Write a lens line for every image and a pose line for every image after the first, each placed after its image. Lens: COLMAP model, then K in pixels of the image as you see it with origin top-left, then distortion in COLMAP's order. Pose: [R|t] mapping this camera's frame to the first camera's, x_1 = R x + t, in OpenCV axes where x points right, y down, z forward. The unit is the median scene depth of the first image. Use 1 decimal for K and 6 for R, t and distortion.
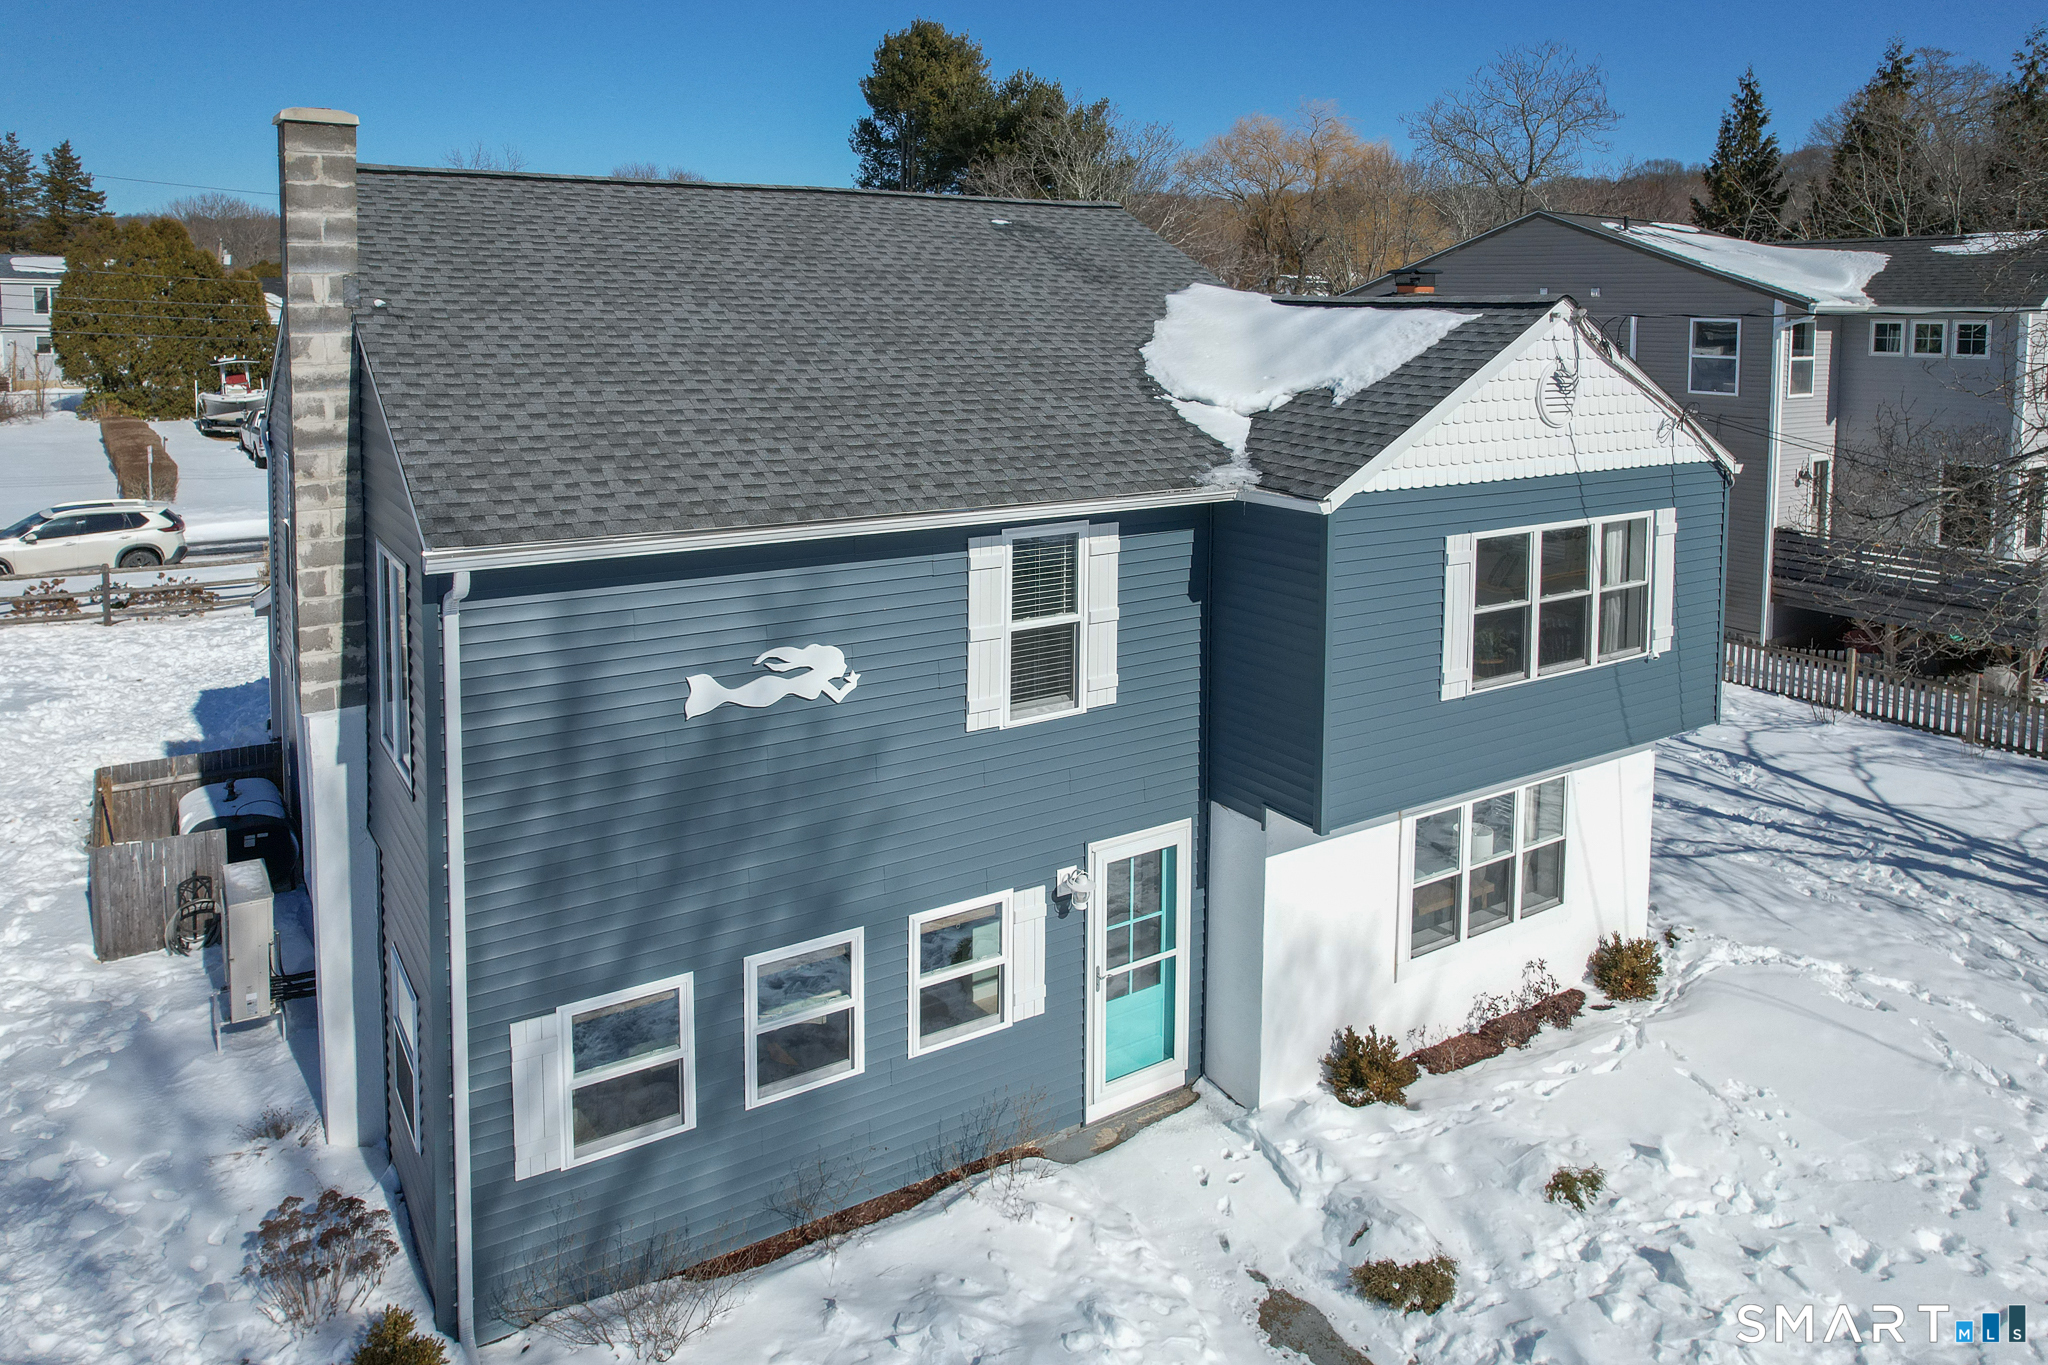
lens RADIAL K [[1359.6, 0, 1010.3], [0, 1359.6, 406.4], [0, 0, 1]] dist [-0.021155, 0.001250]
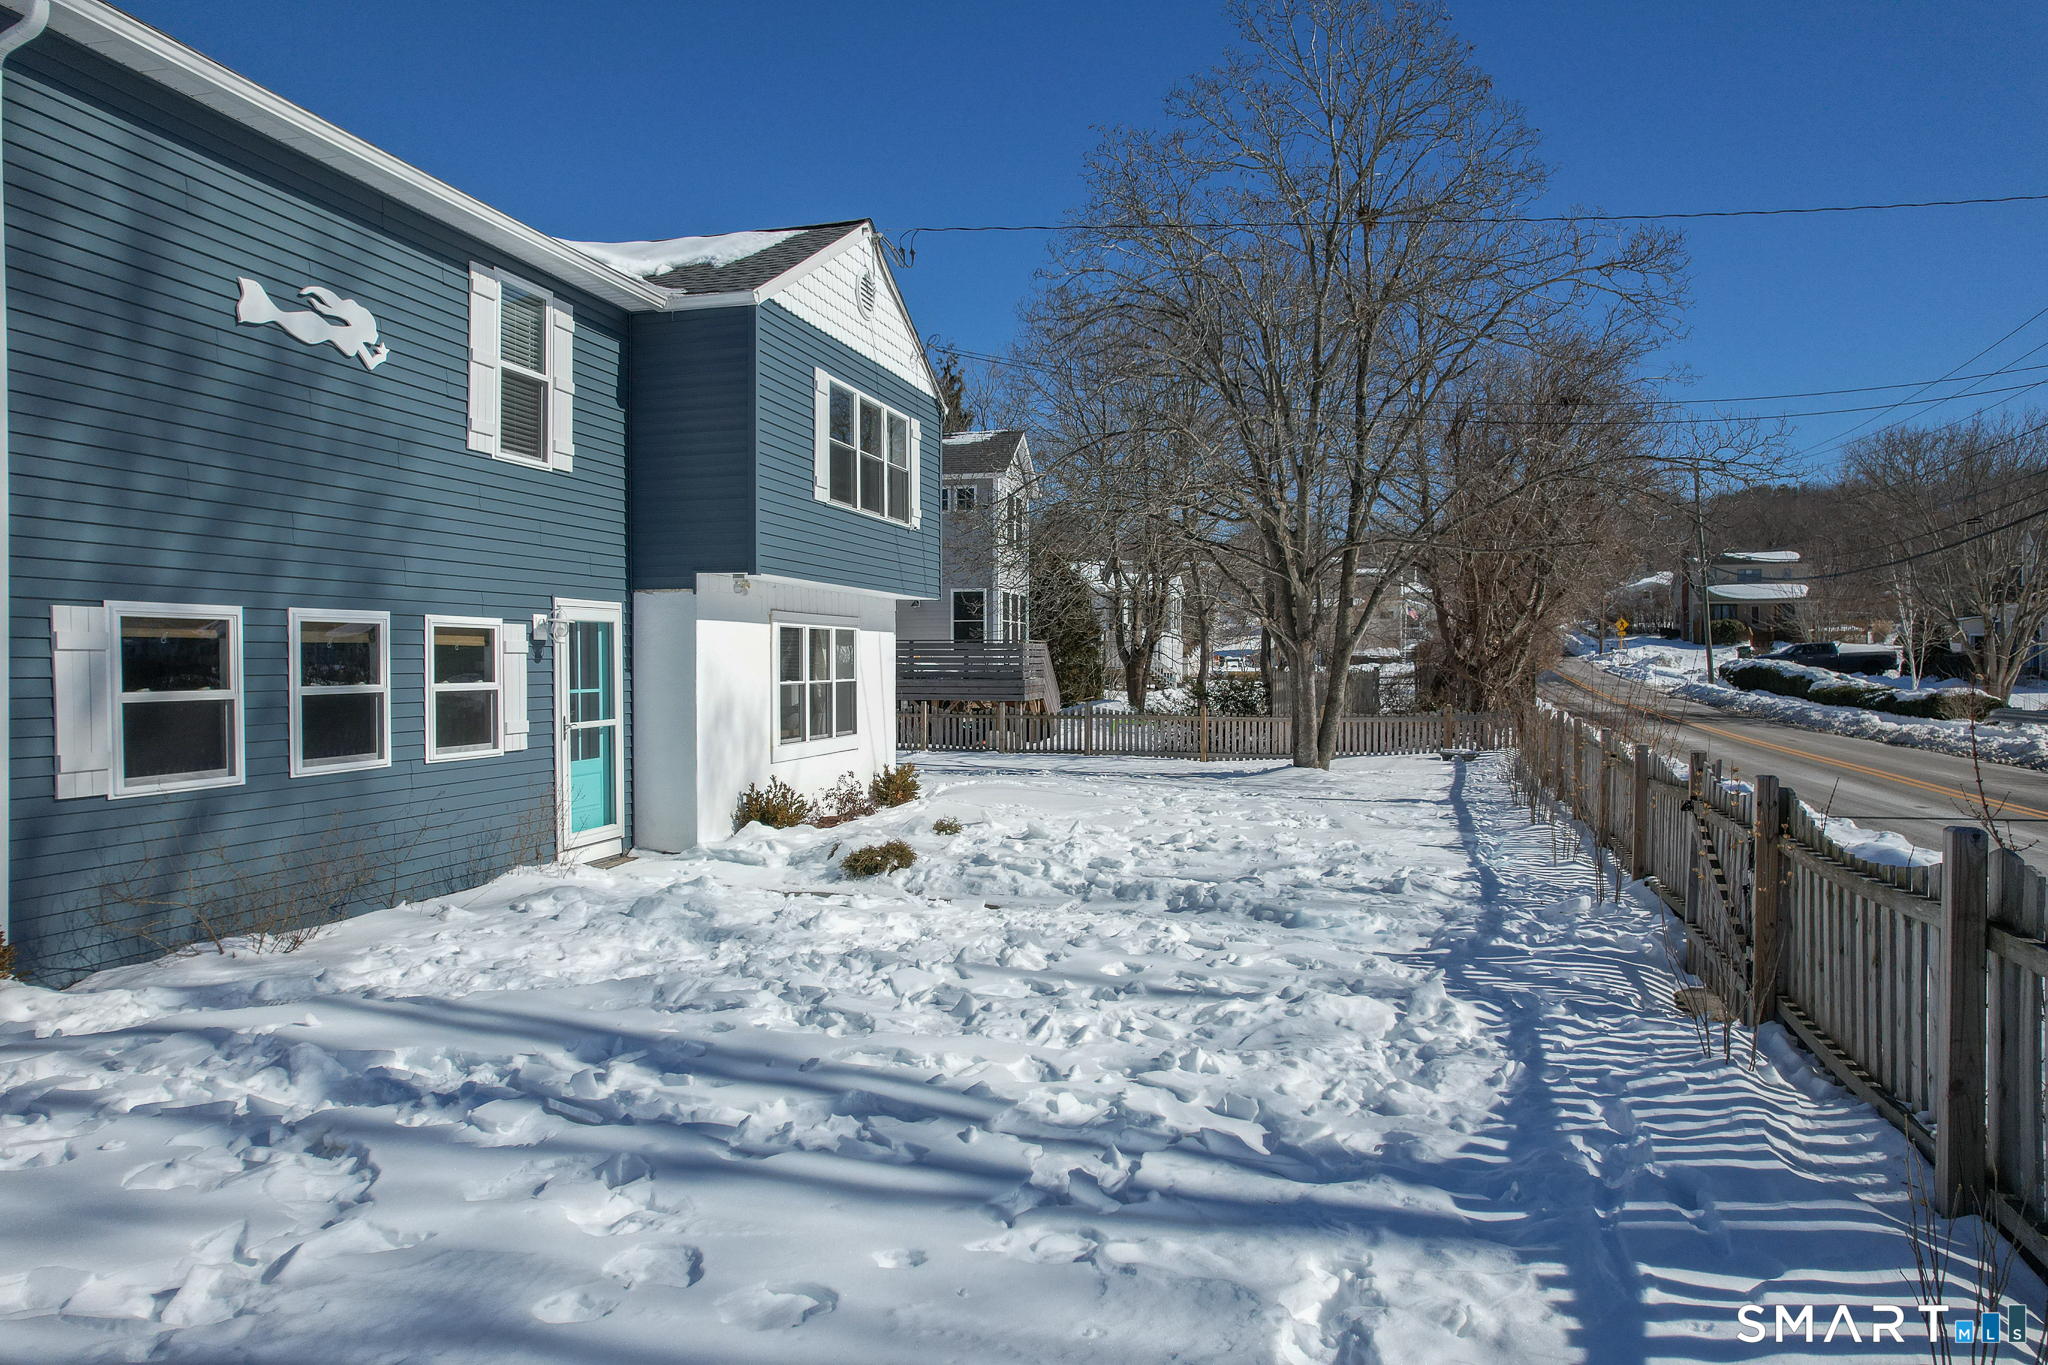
lens RADIAL K [[1303.8, 0, 1039.5], [0, 1303.8, 681.9], [0, 0, 1]] dist [-0.080944, 0.076111]
pose [[0.721941, -0.018699, 0.691702, -0.399031], [0.052786, 0.998210, -0.028108, 0.467524], [-0.689938, 0.056804, 0.721636, -0.001840]]
